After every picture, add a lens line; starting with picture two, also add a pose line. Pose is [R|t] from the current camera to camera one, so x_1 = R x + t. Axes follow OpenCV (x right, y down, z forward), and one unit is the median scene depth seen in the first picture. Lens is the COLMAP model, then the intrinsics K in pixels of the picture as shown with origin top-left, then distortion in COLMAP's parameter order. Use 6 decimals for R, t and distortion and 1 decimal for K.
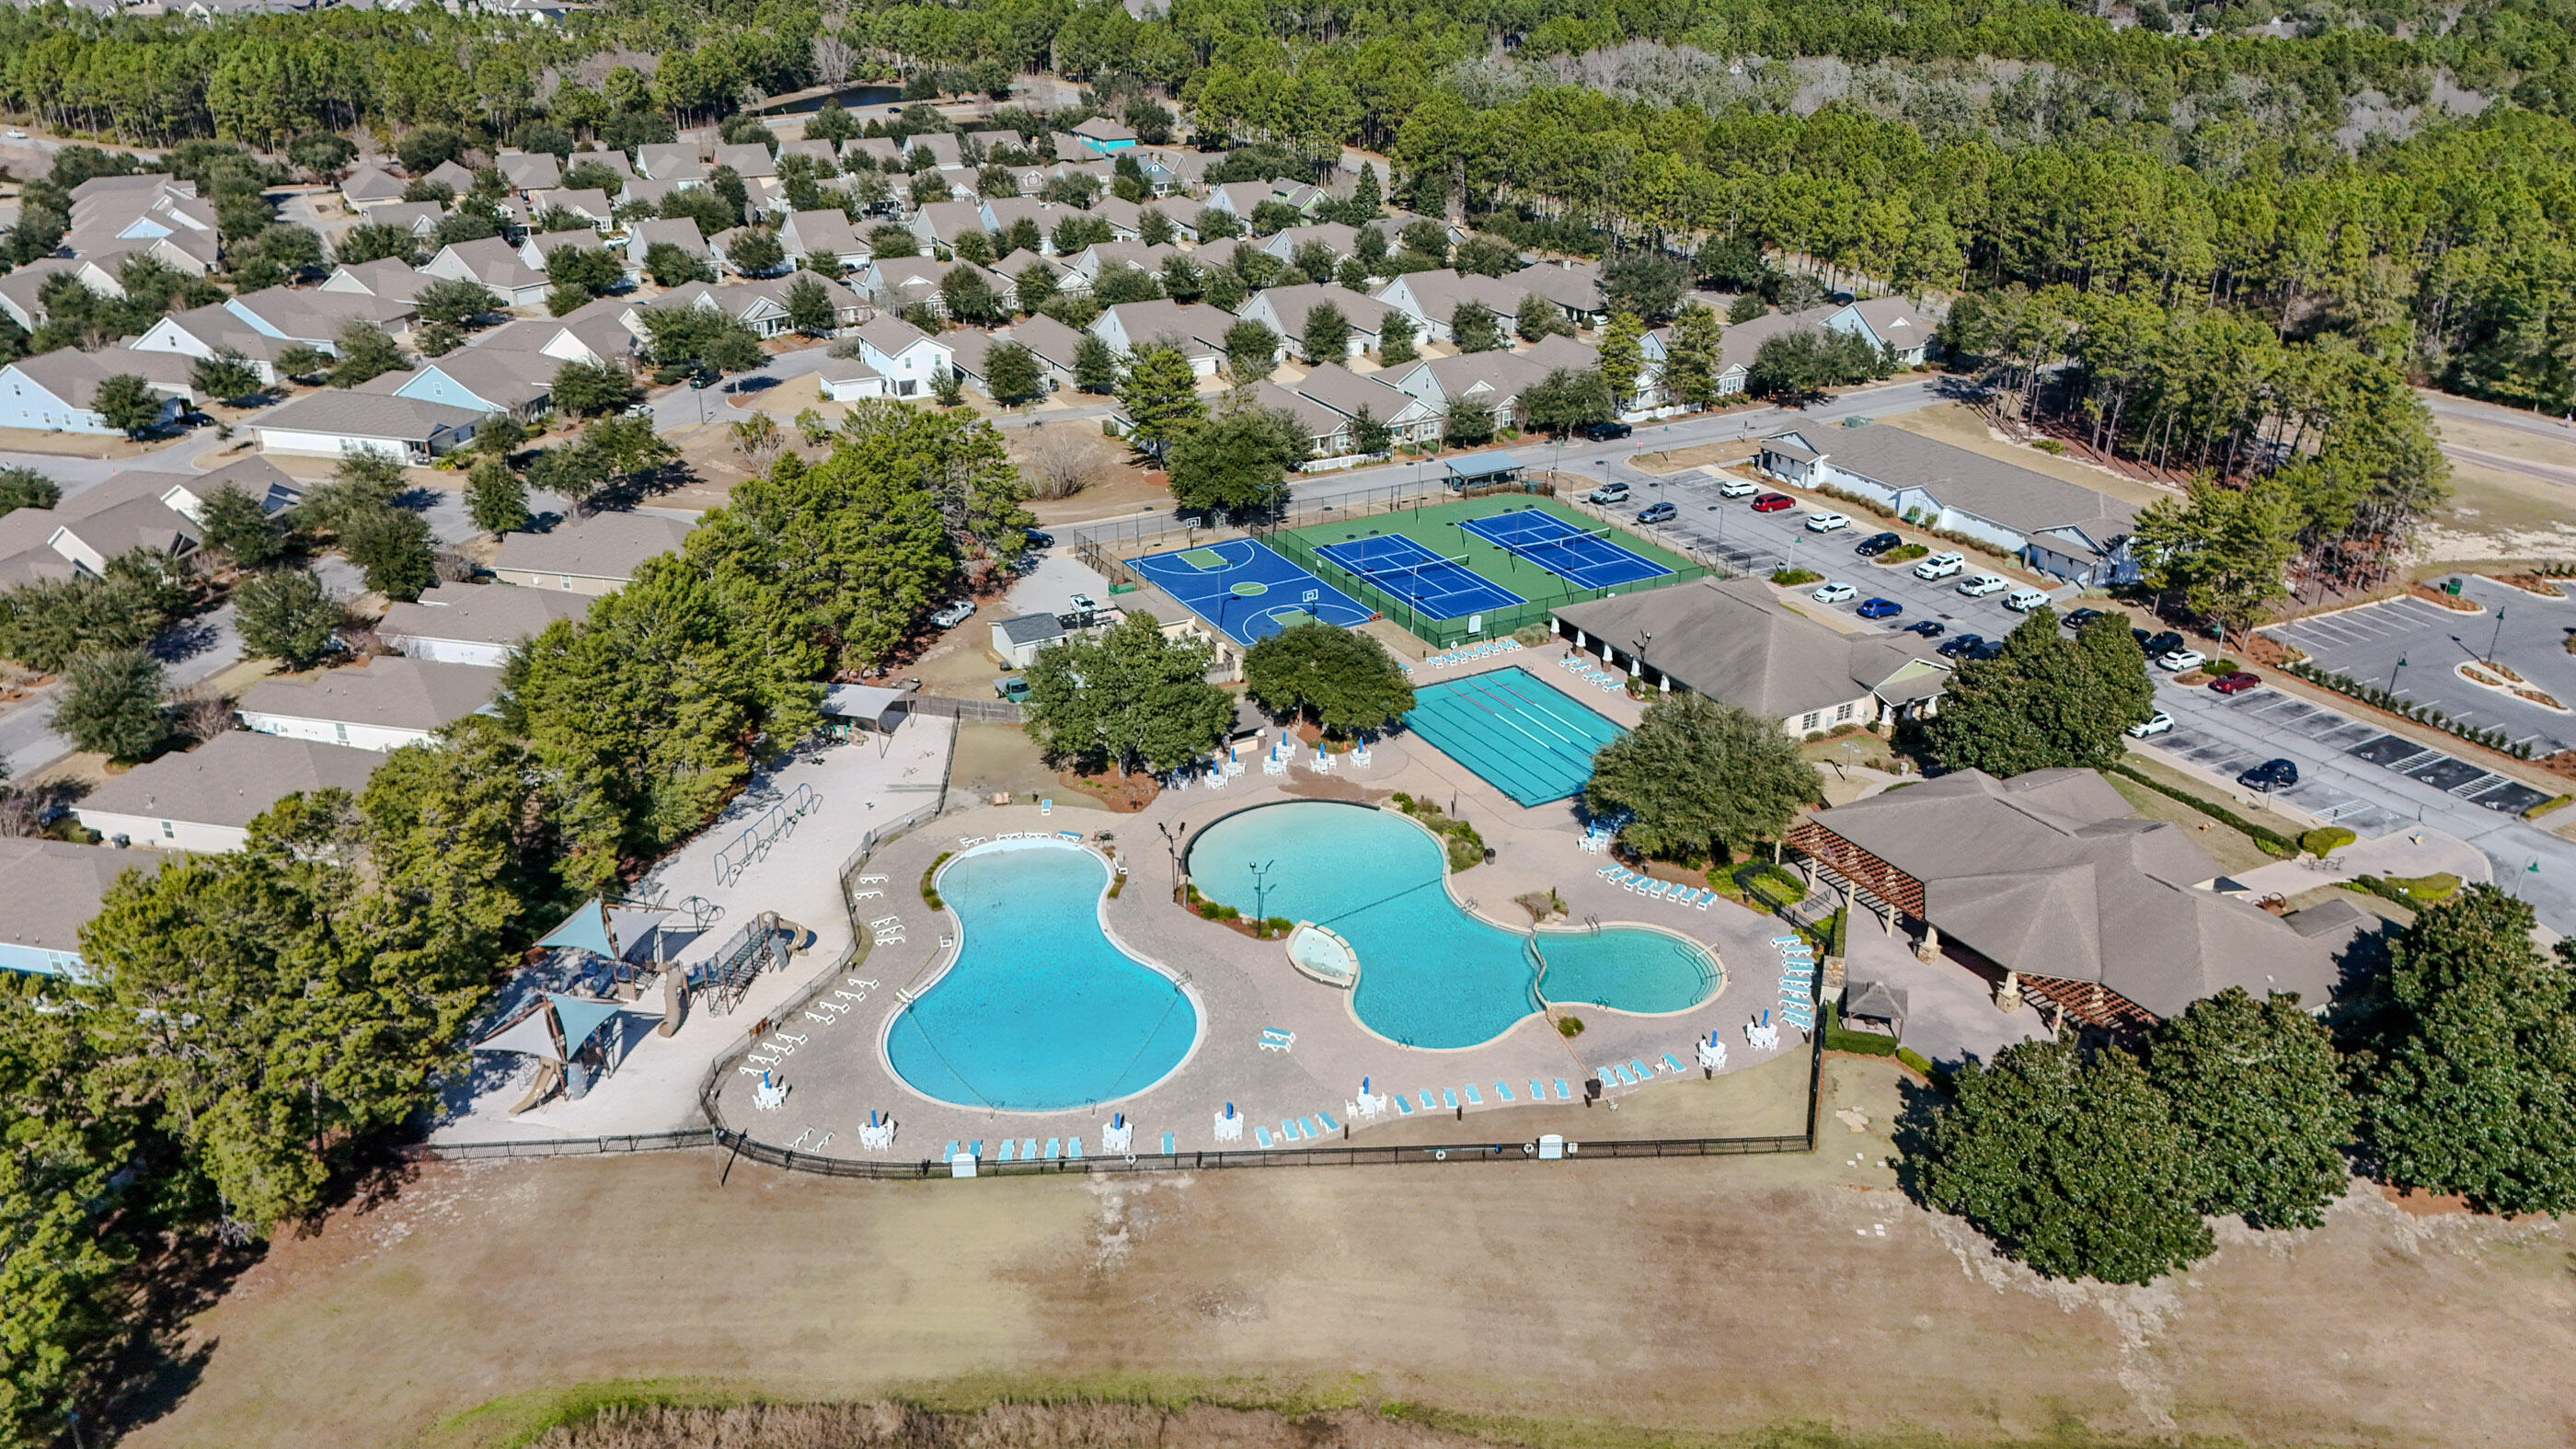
lens RADIAL K [[1916.6, 0, 1284.6], [0, 1916.6, 730.1], [0, 0, 1]] dist [0.101370, -0.083197]
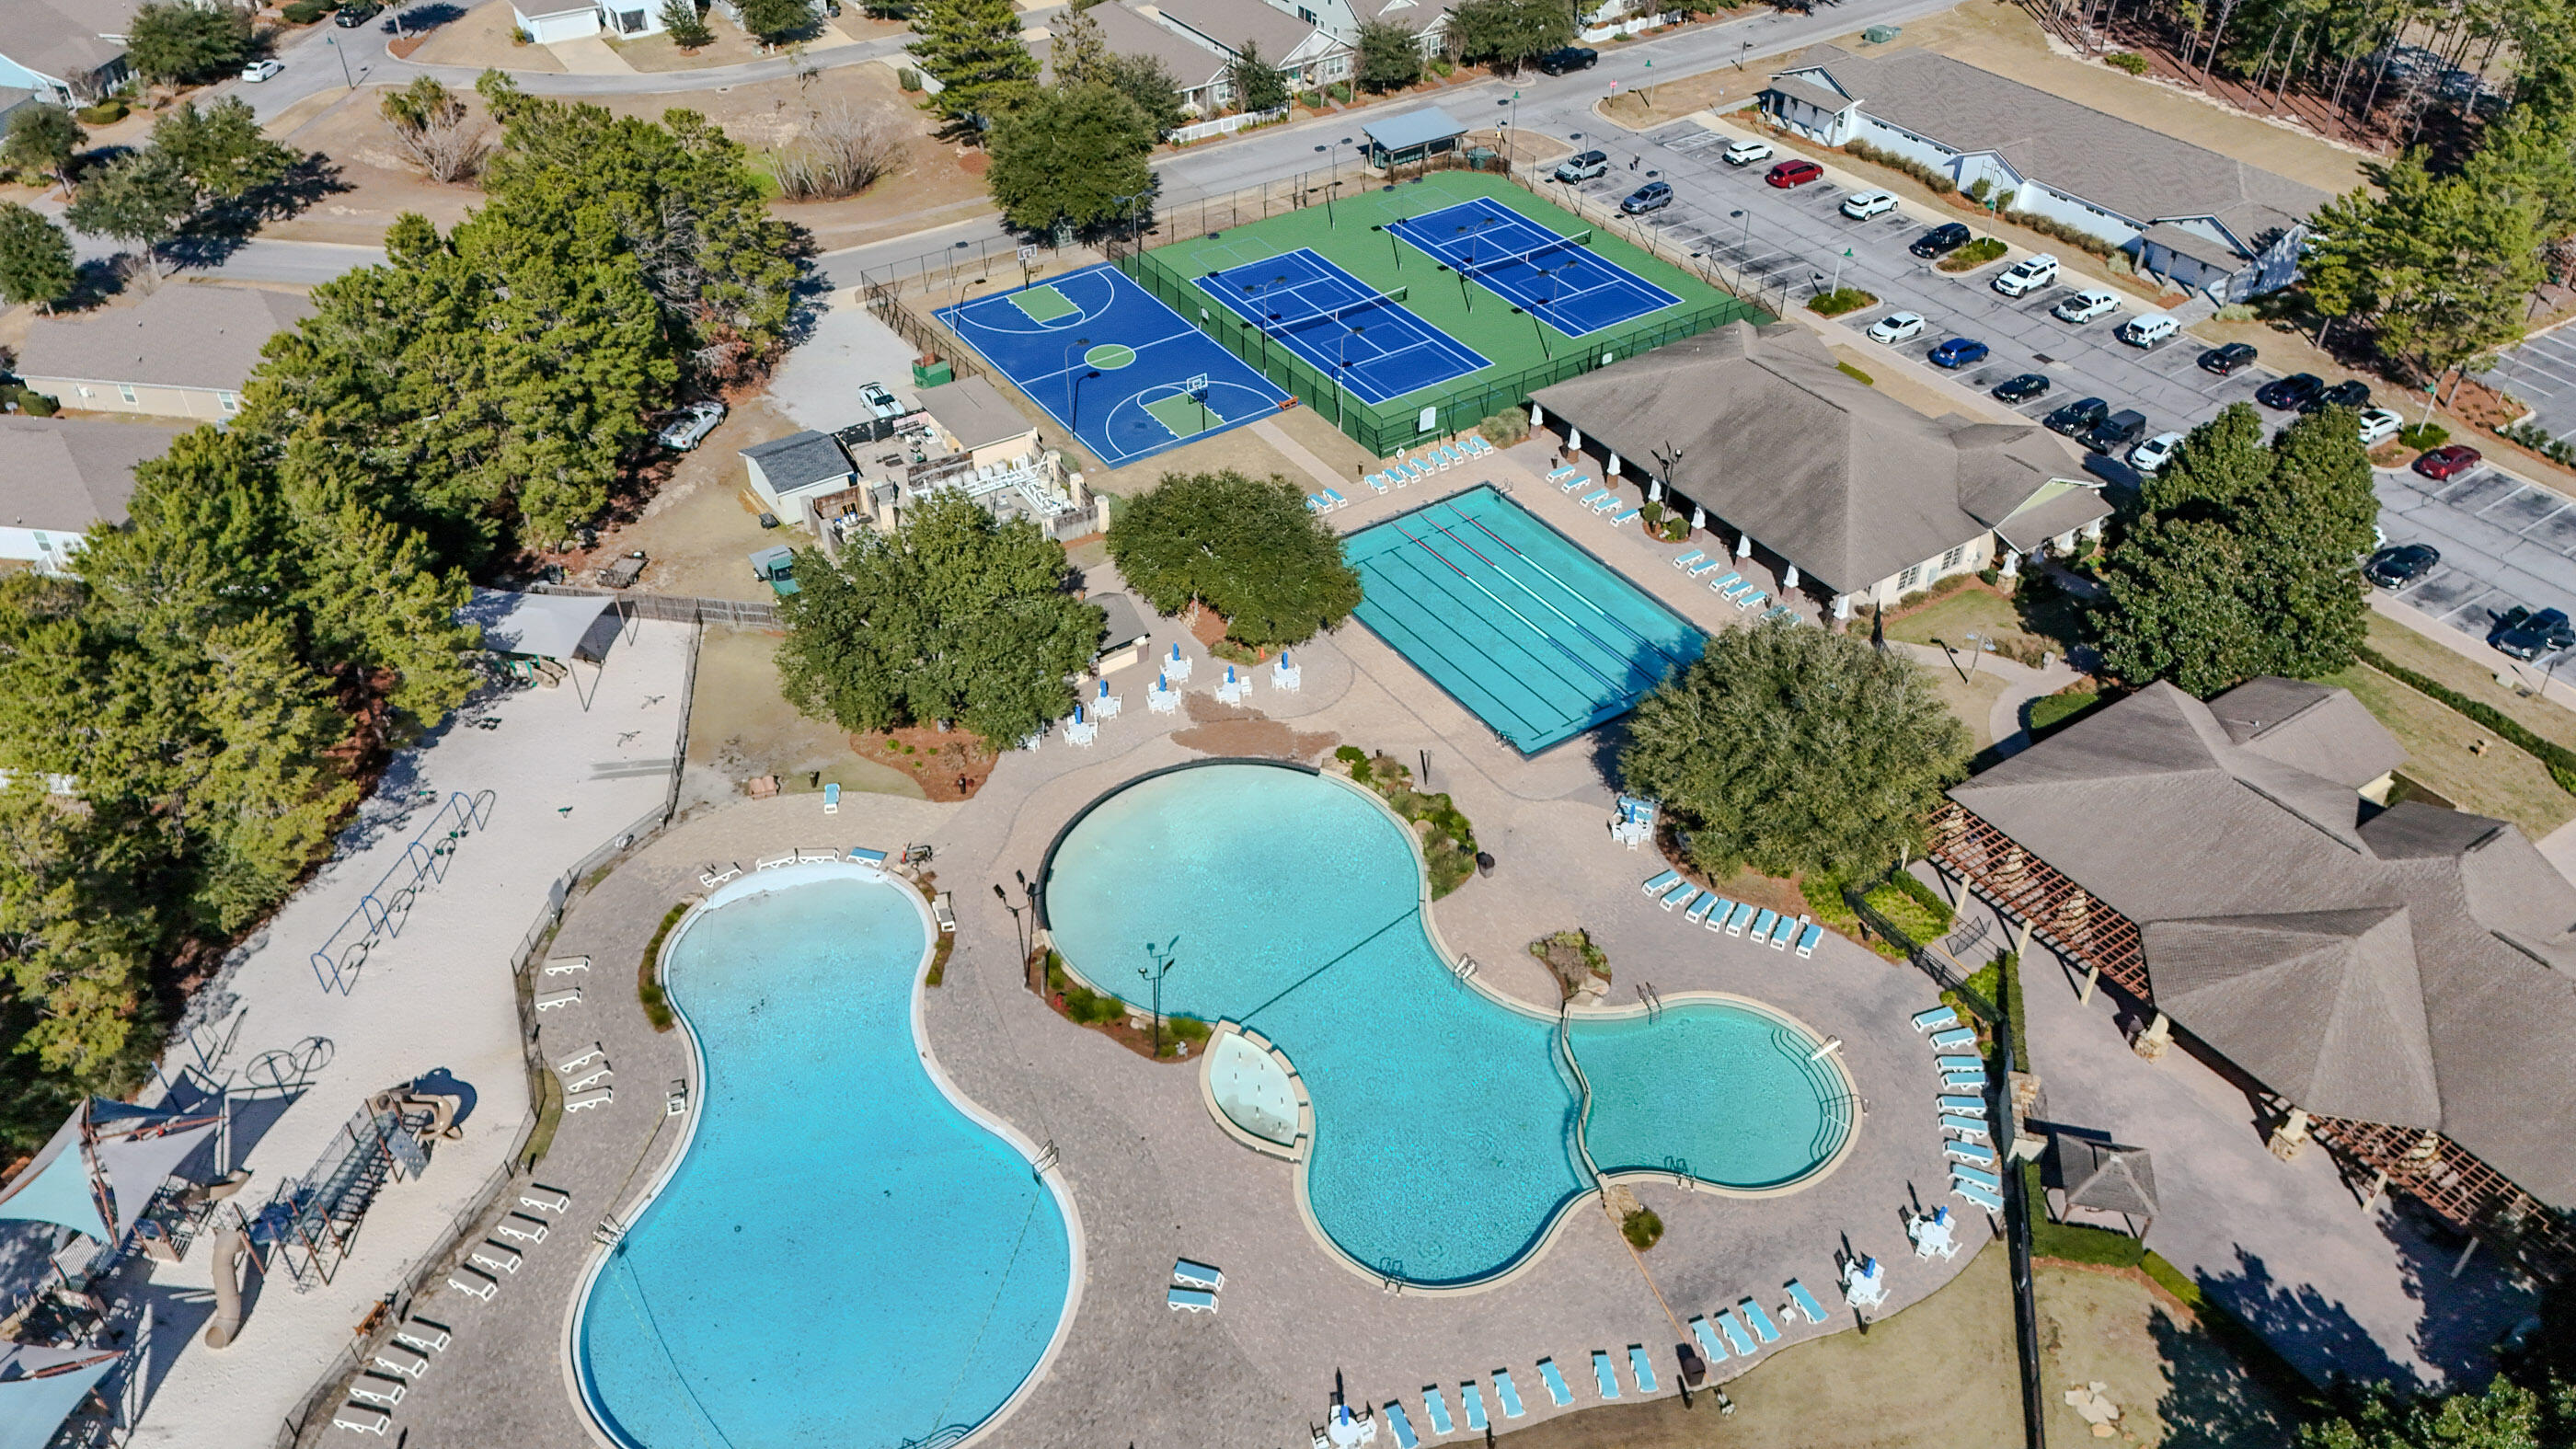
lens RADIAL K [[1914.9, 0, 1286.1], [0, 1914.9, 735.8], [0, 0, 1]] dist [0.048802, -0.001442]
pose [[0.997066, -0.053976, 0.054284, 0.000710], [0.039414, 0.969865, 0.240432, -0.114414], [-0.065626, -0.237587, 0.969147, 0.275581]]
